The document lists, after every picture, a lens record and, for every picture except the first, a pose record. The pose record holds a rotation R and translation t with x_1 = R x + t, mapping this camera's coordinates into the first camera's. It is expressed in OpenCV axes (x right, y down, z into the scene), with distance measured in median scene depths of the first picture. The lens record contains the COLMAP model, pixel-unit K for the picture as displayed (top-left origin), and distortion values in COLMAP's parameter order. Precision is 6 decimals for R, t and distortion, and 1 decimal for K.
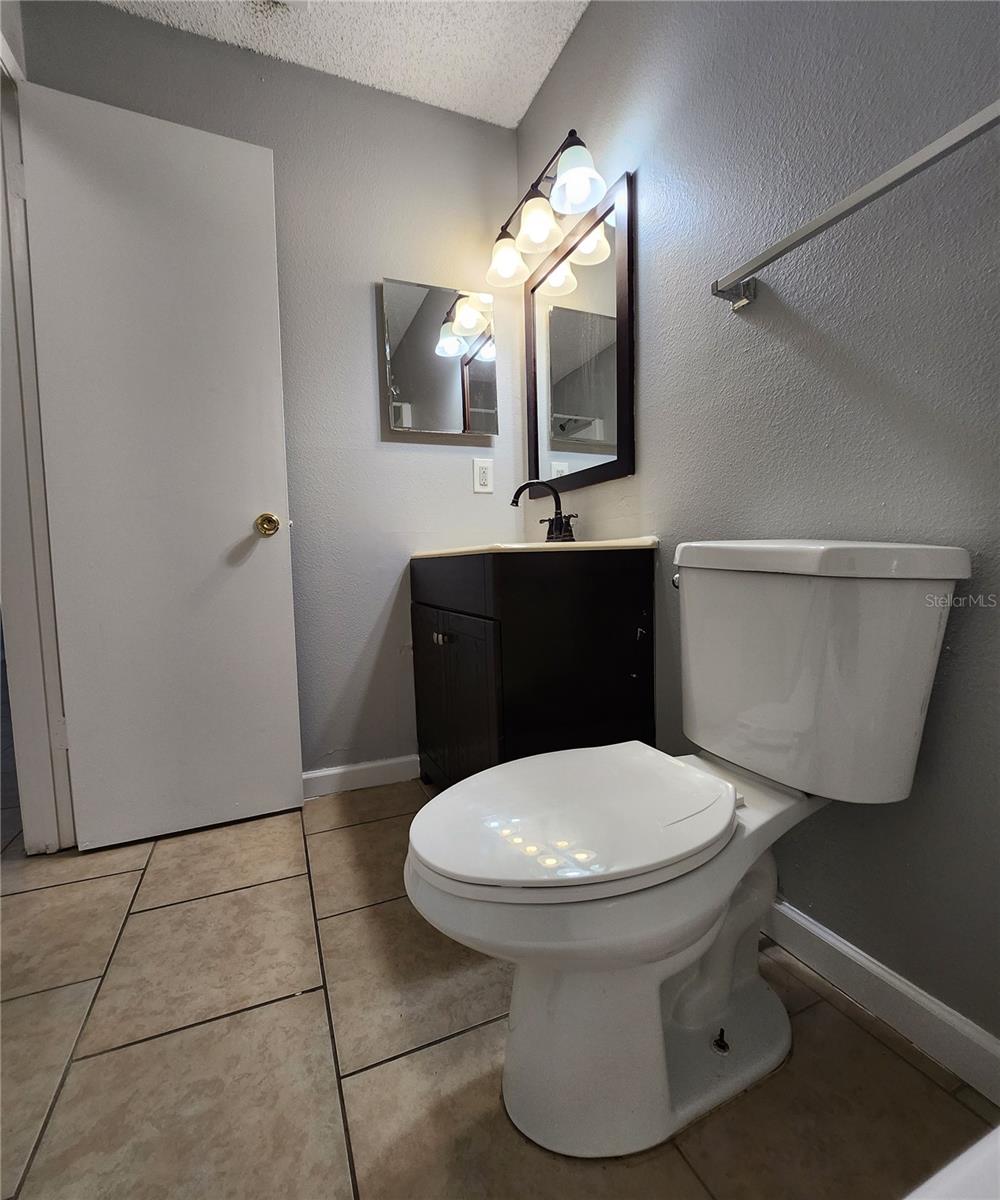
lens RADIAL K [[543.3, 0, 500.0], [0, 543.3, 600.0], [0, 0, 1]] dist [-0.014918, 0.000758]
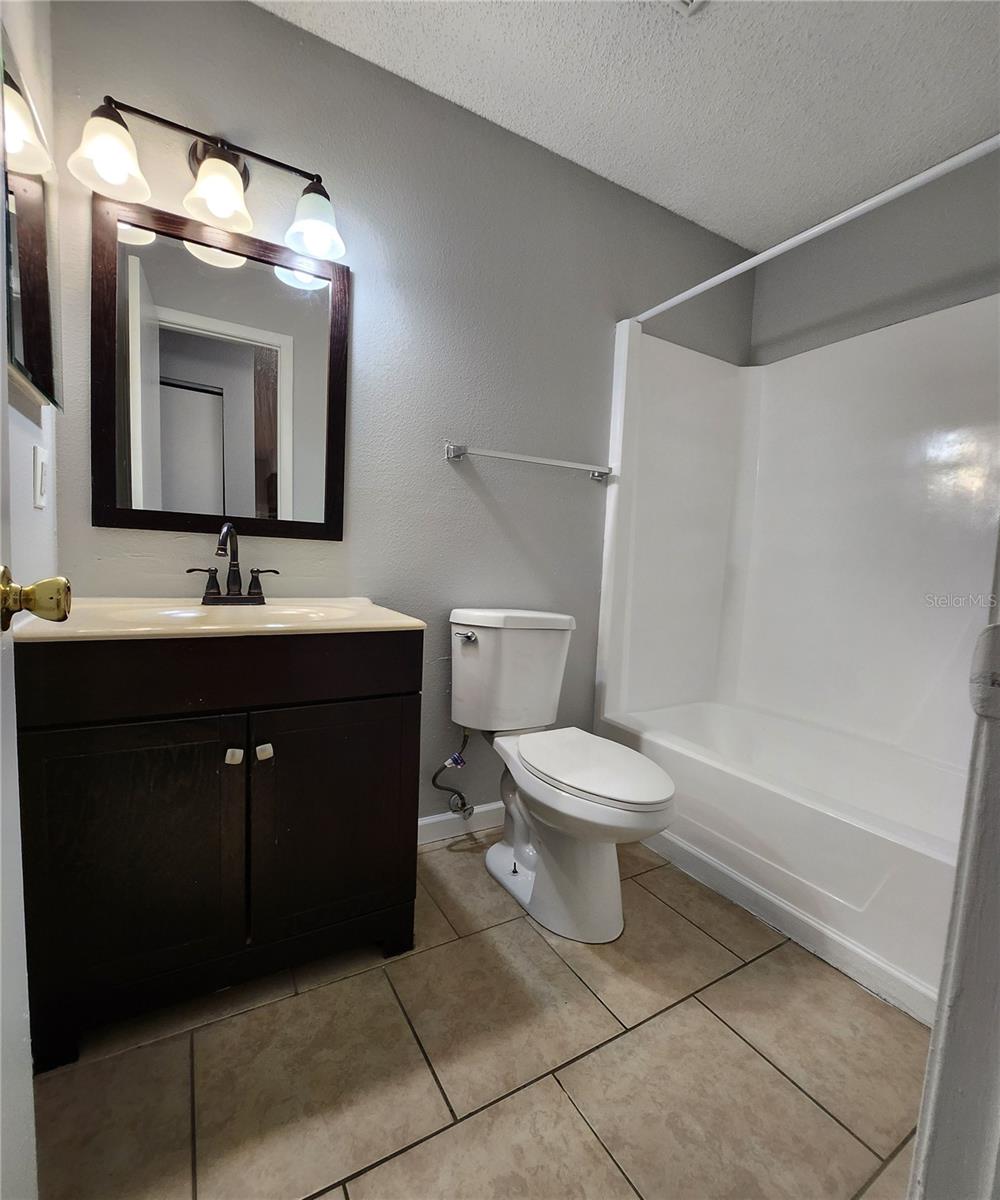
lens RADIAL K [[527.8, 0, 479.7], [0, 527.8, 602.7], [0, 0, 1]] dist [-0.015092, -0.002563]
pose [[-0.112156, -0.059169, 0.991928, -1.332120], [0.028216, 0.997634, 0.062699, -0.257438], [-0.993290, 0.035021, -0.110221, 1.305944]]
